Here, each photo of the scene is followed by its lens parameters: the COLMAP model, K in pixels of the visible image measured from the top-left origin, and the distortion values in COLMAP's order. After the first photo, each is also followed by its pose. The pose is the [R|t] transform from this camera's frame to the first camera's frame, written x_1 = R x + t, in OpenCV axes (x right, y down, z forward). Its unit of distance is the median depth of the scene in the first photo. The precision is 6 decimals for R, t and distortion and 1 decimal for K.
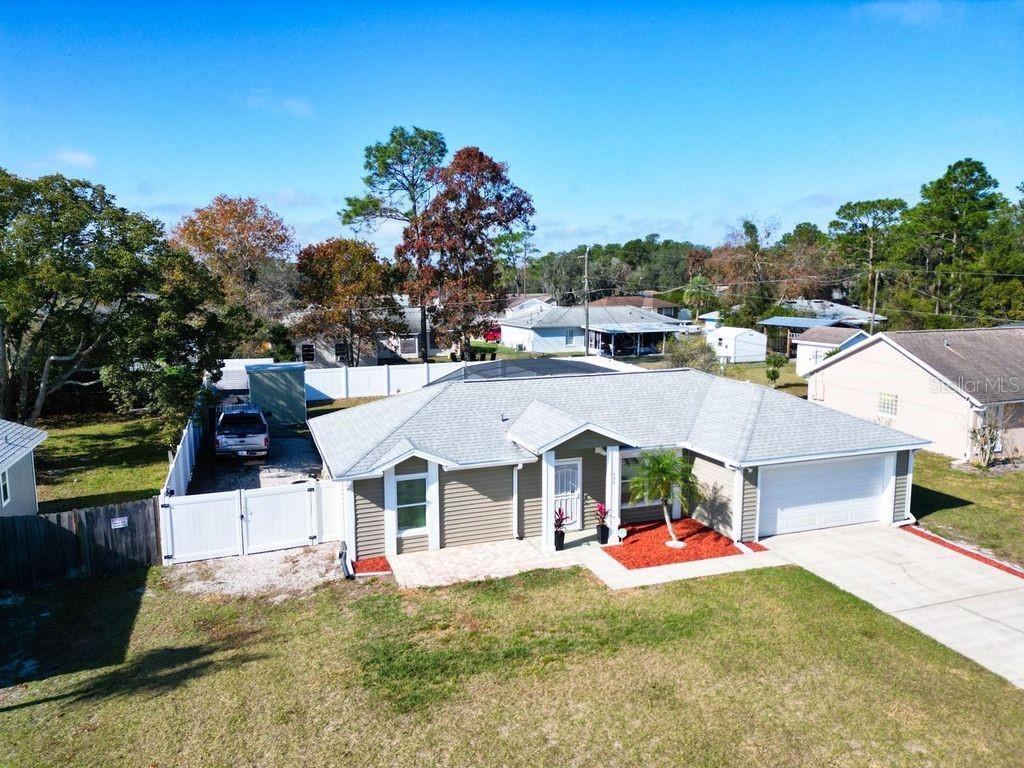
lens RADIAL K [[704.8, 0, 505.6], [0, 704.8, 384.2], [0, 0, 1]] dist [0.100672, -0.109699]
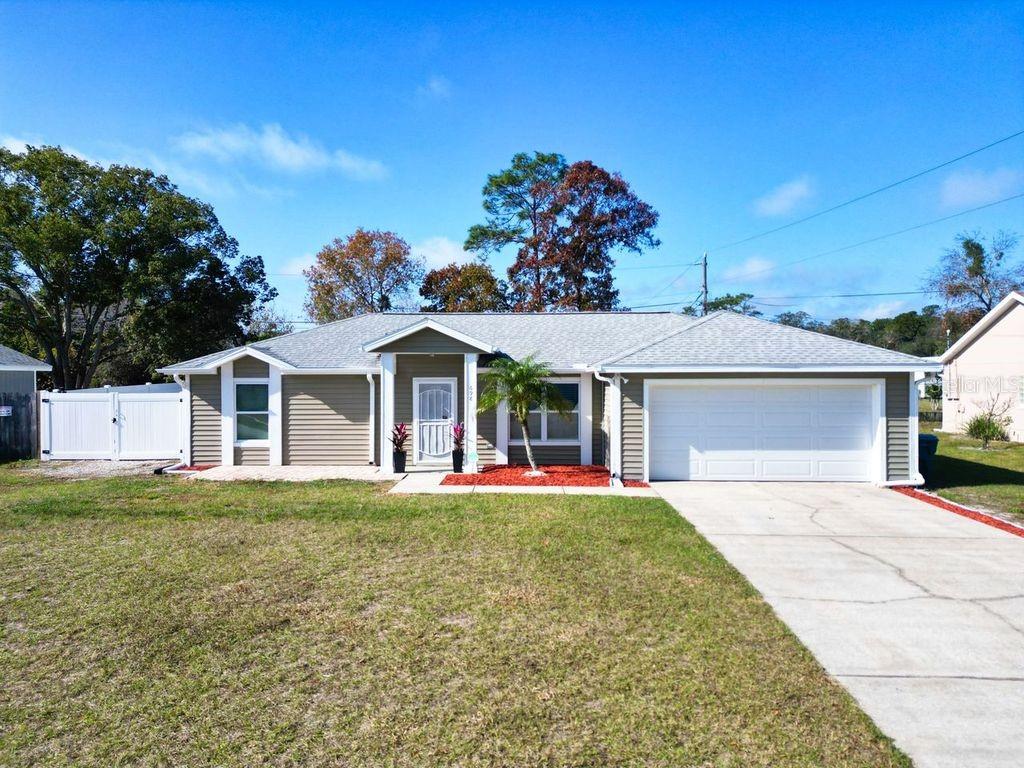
lens RADIAL K [[708.5, 0, 508.8], [0, 708.5, 381.0], [0, 0, 1]] dist [0.068503, -0.057290]
pose [[0.935026, 0.004654, -0.354550, 0.488614], [-0.052259, 0.990803, -0.124812, 0.219666], [0.350708, 0.135231, 0.926670, 0.241208]]
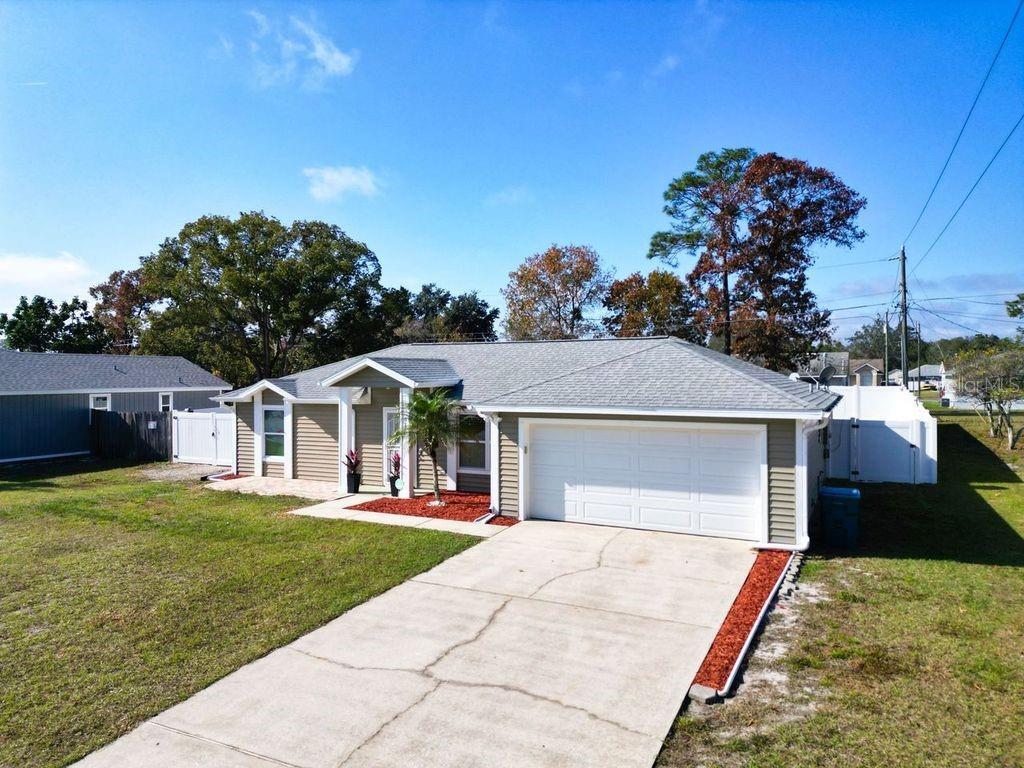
lens RADIAL K [[708.5, 0, 508.8], [0, 708.5, 381.0], [0, 0, 1]] dist [0.068503, -0.057290]
pose [[0.697123, 0.007881, -0.716908, 0.895550], [-0.101615, 0.990931, -0.087917, 0.144225], [0.709714, 0.134138, 0.691602, 0.454895]]
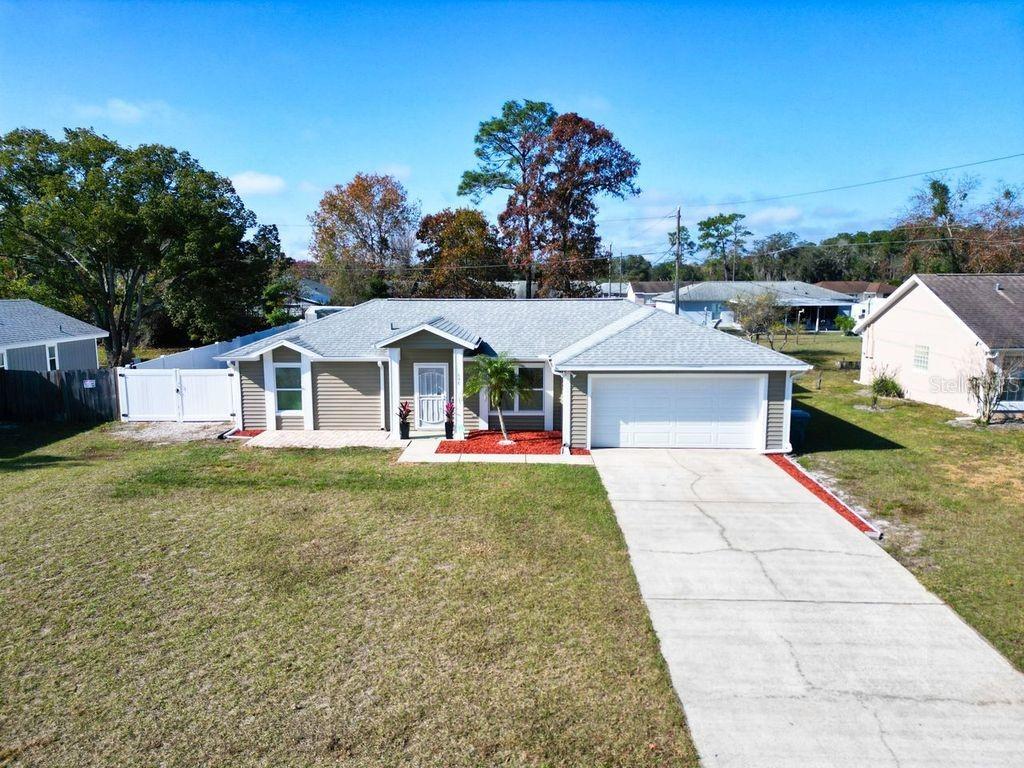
lens RADIAL K [[708.5, 0, 508.8], [0, 708.5, 381.0], [0, 0, 1]] dist [0.068503, -0.057290]
pose [[0.935689, 0.051225, -0.349086, 0.600976], [-0.052522, 0.998603, 0.005756, 0.125479], [0.348894, 0.012949, 0.937073, 0.013089]]
